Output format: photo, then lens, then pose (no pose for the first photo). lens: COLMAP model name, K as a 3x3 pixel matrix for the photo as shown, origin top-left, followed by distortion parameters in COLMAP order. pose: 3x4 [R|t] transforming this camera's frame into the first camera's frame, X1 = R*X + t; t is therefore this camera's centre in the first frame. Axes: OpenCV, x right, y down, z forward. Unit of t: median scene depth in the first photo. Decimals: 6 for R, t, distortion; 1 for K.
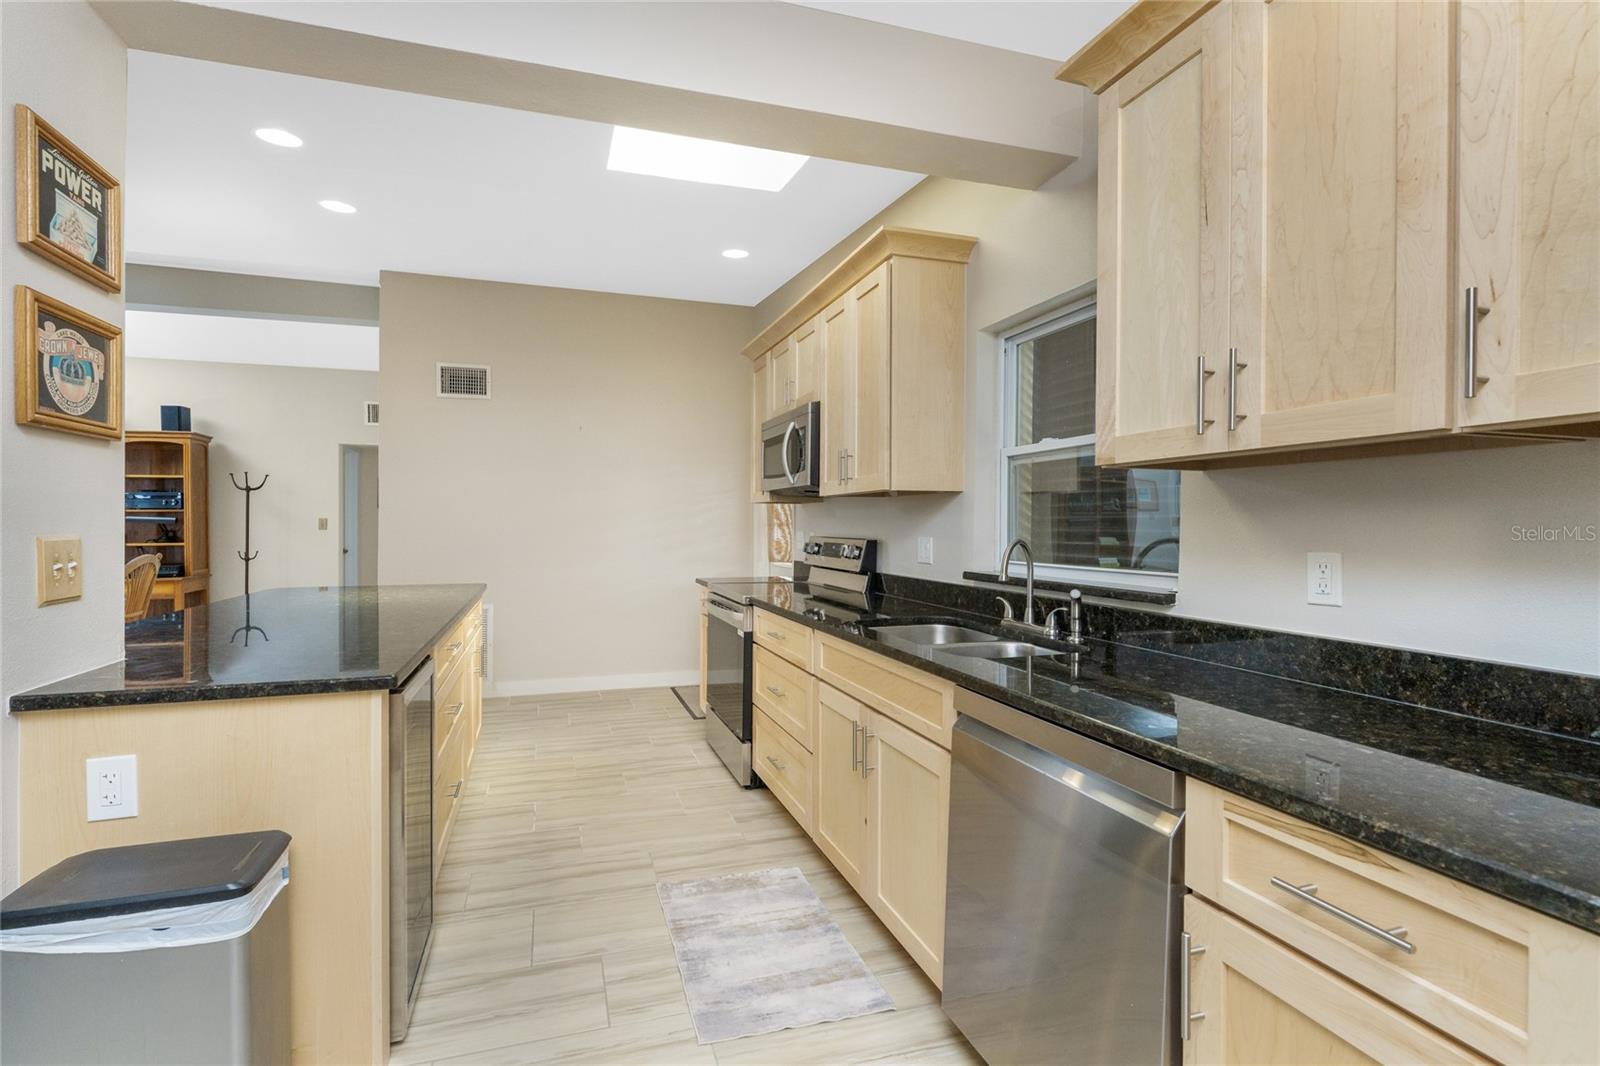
lens RADIAL K [[681.3, 0, 838.8], [0, 681.3, 531.9], [0, 0, 1]] dist [0.010694, -0.000032]
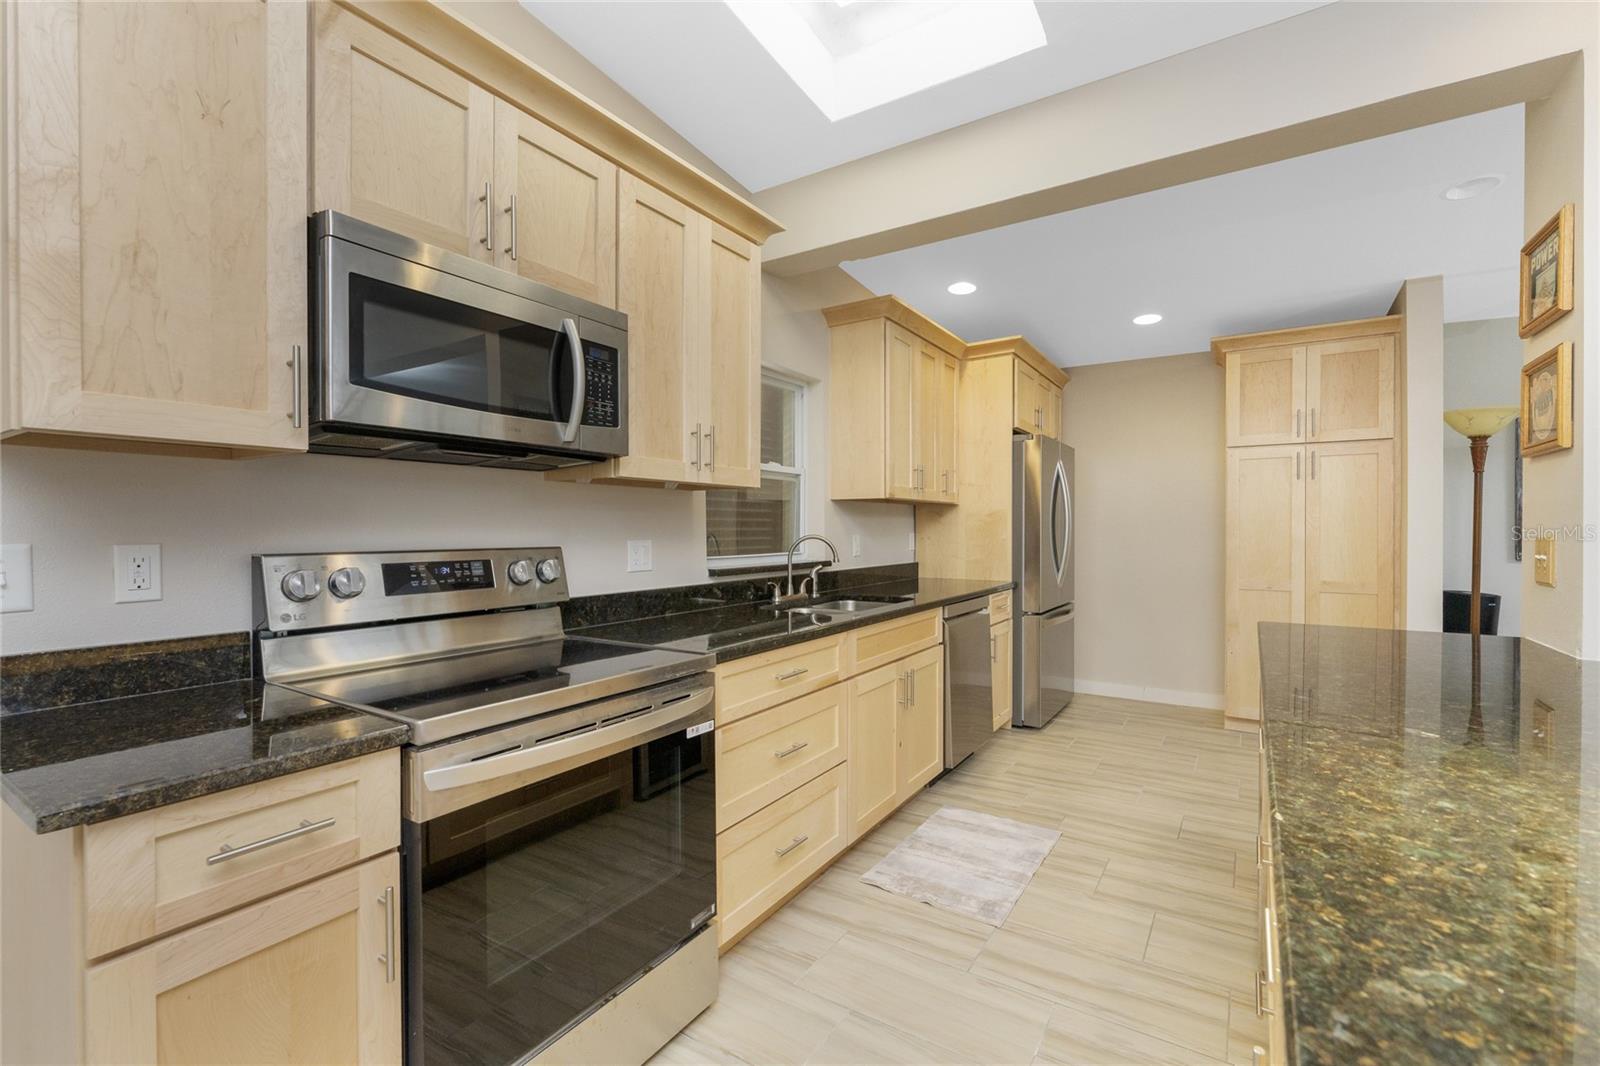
lens RADIAL K [[700.8, 0, 773.0], [0, 700.8, 528.6], [0, 0, 1]] dist [0.001287, 0.000074]
pose [[-0.538151, -0.004453, 0.842837, -0.823124], [0.006697, 0.999932, 0.009560, -0.014955], [-0.842822, 0.010789, -0.538084, 1.626520]]
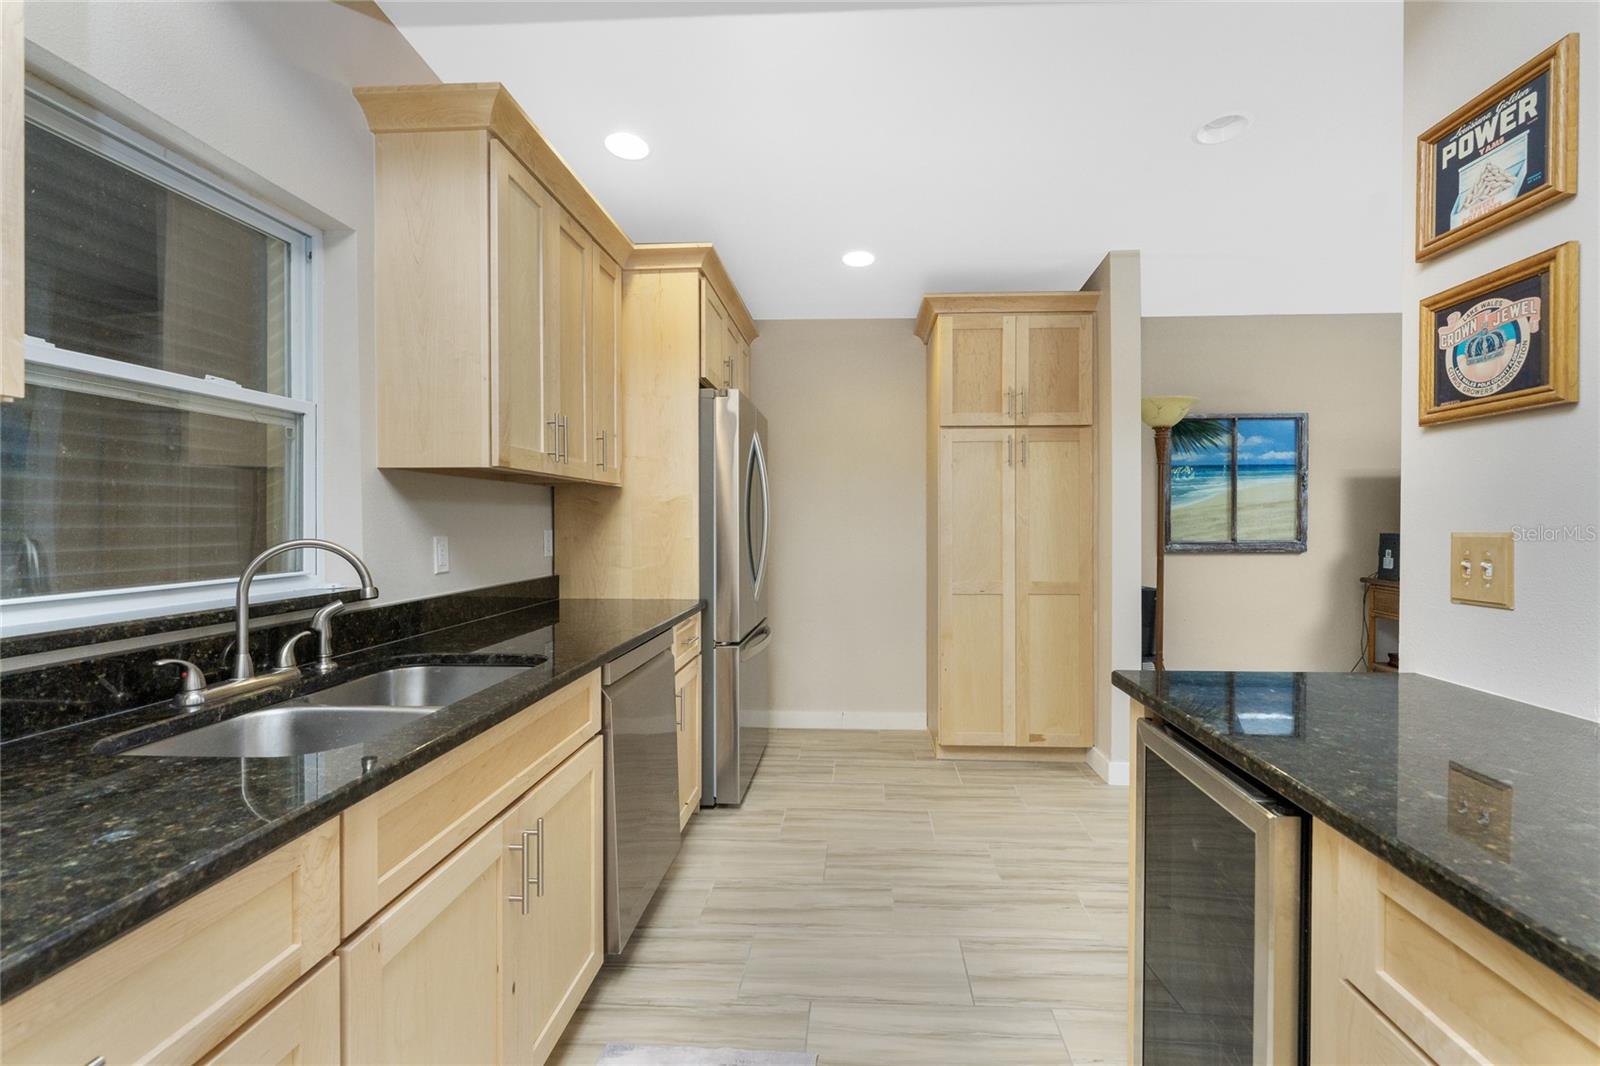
lens RADIAL K [[732.7, 0, 826.4], [0, 732.7, 534.6], [0, 0, 1]] dist [0.001080, 0.000159]
pose [[-0.898517, -0.012198, 0.438769, -0.420583], [0.000777, 0.999568, 0.029381, -0.010962], [-0.438938, 0.026741, -0.898119, 1.221165]]
